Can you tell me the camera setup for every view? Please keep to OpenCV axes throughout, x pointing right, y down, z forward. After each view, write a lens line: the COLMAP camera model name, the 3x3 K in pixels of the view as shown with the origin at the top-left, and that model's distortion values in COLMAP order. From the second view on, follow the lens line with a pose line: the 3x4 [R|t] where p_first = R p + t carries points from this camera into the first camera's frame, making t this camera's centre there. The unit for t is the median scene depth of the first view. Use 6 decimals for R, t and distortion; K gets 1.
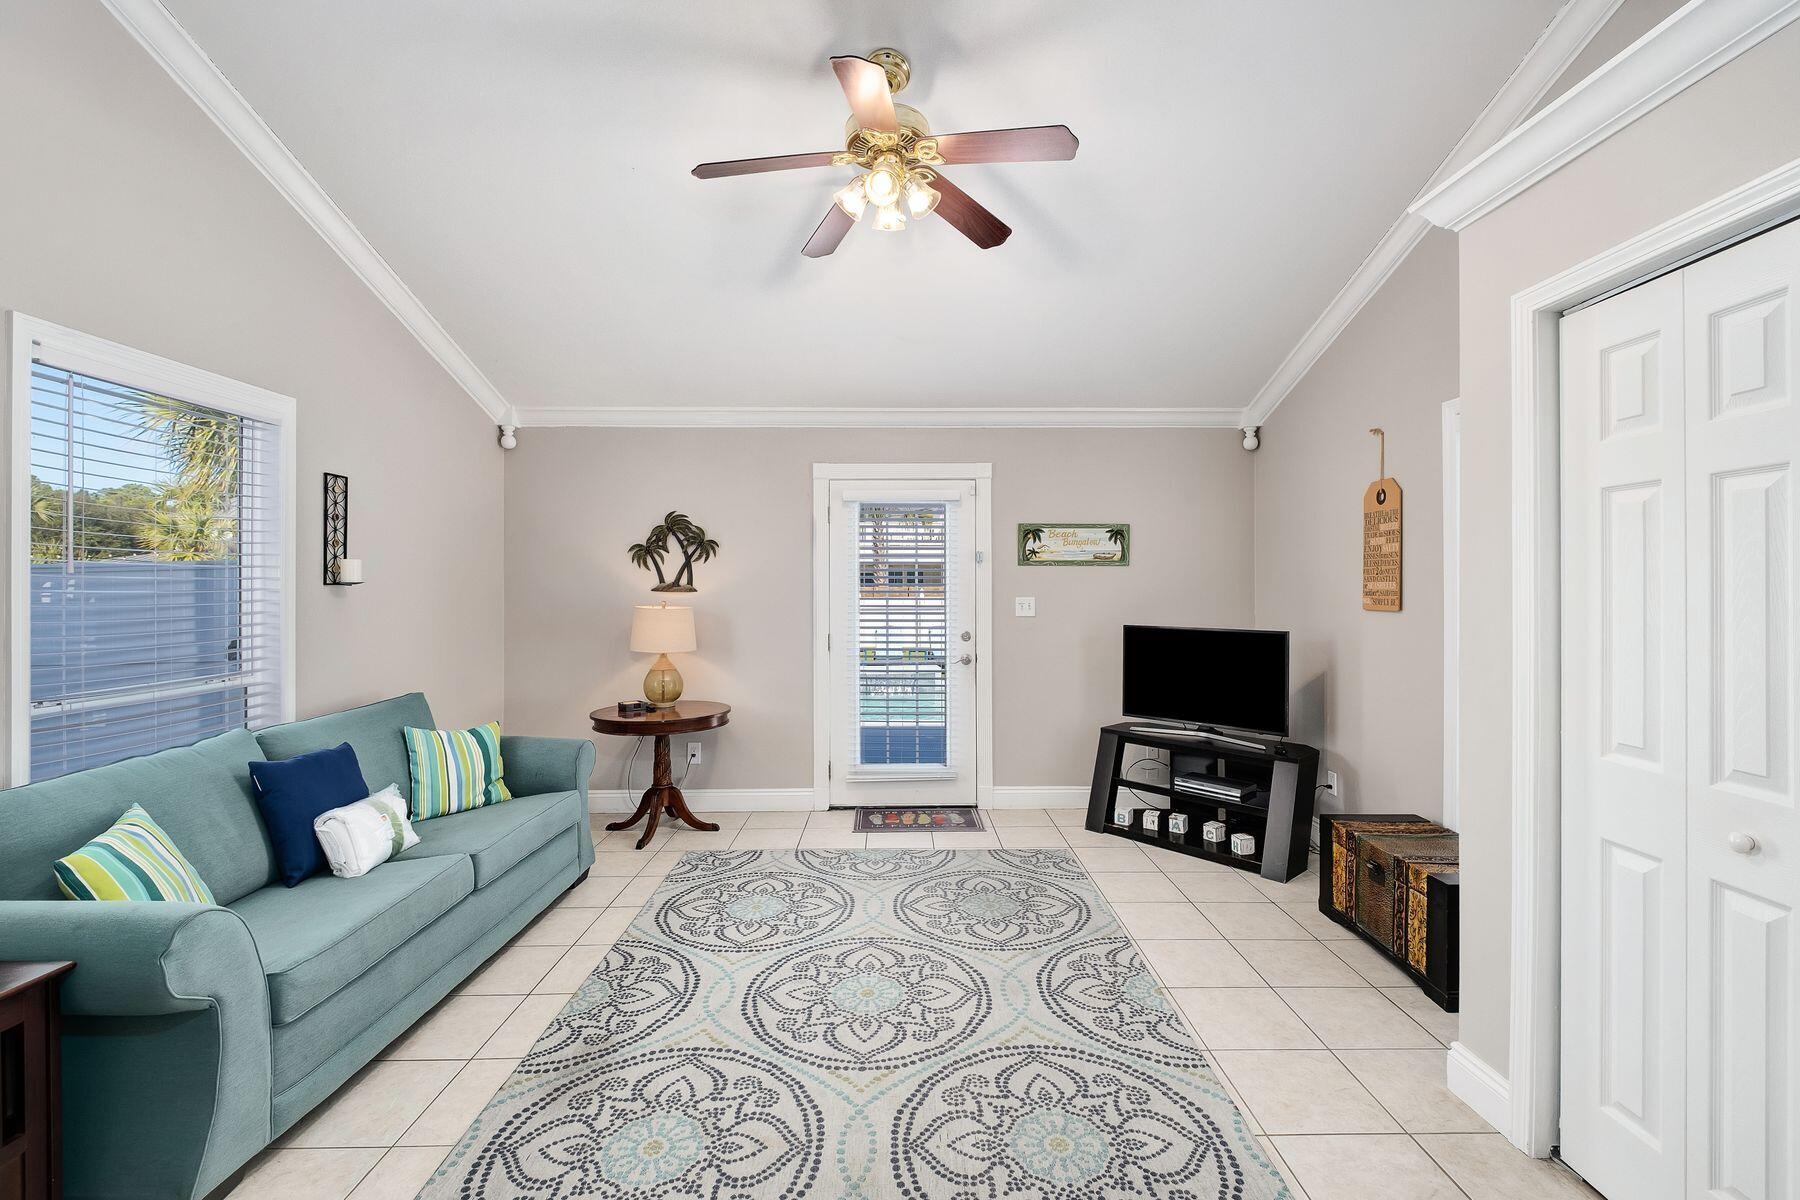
lens RADIAL K [[778.0, 0, 912.1], [0, 778.0, 591.9], [0, 0, 1]] dist [-0.001937, -0.004898]
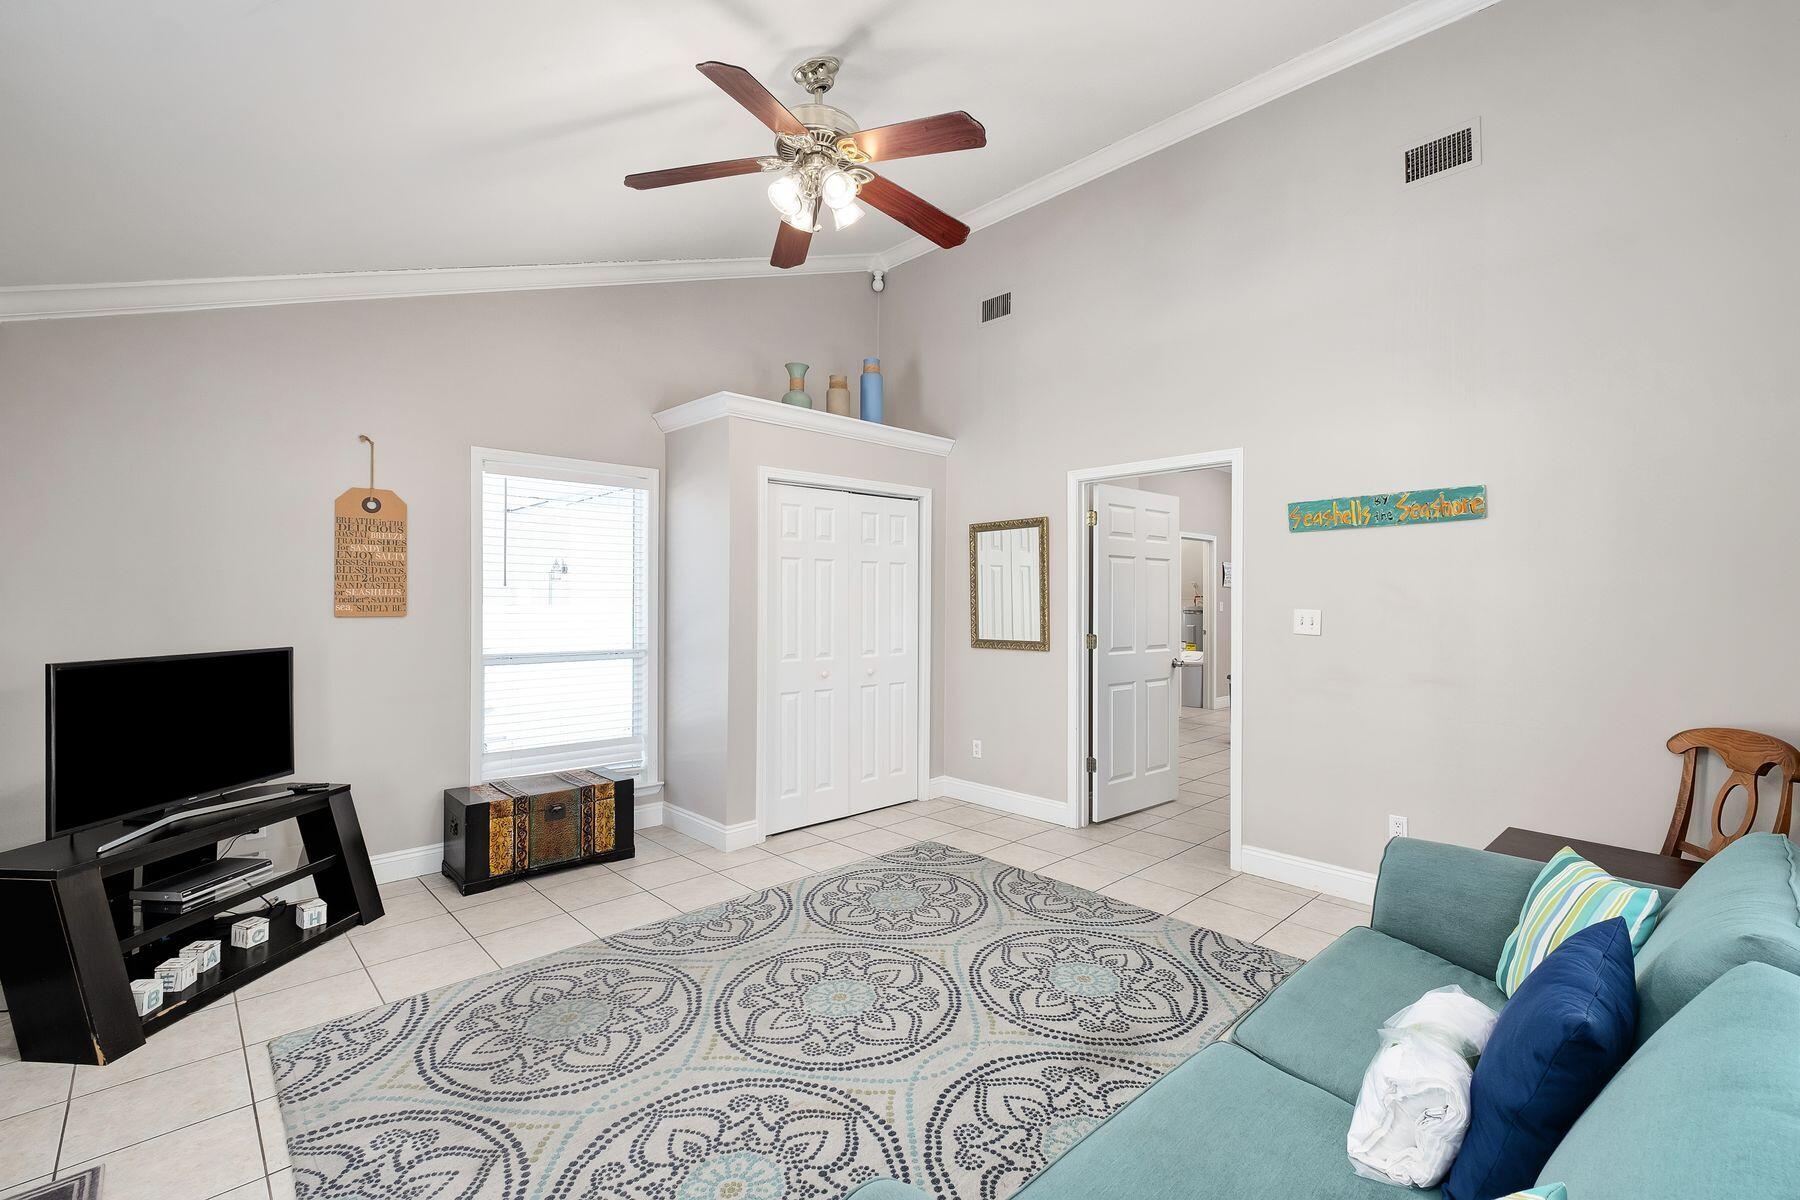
lens RADIAL K [[778.0, 0, 907.3], [0, 778.0, 599.2], [0, 0, 1]] dist [-0.001937, -0.004898]
pose [[-0.676894, -0.002188, 0.736077, -0.904112], [0.002500, 0.999983, 0.005272, -0.004152], [-0.736076, 0.005409, -0.676877, 1.704878]]
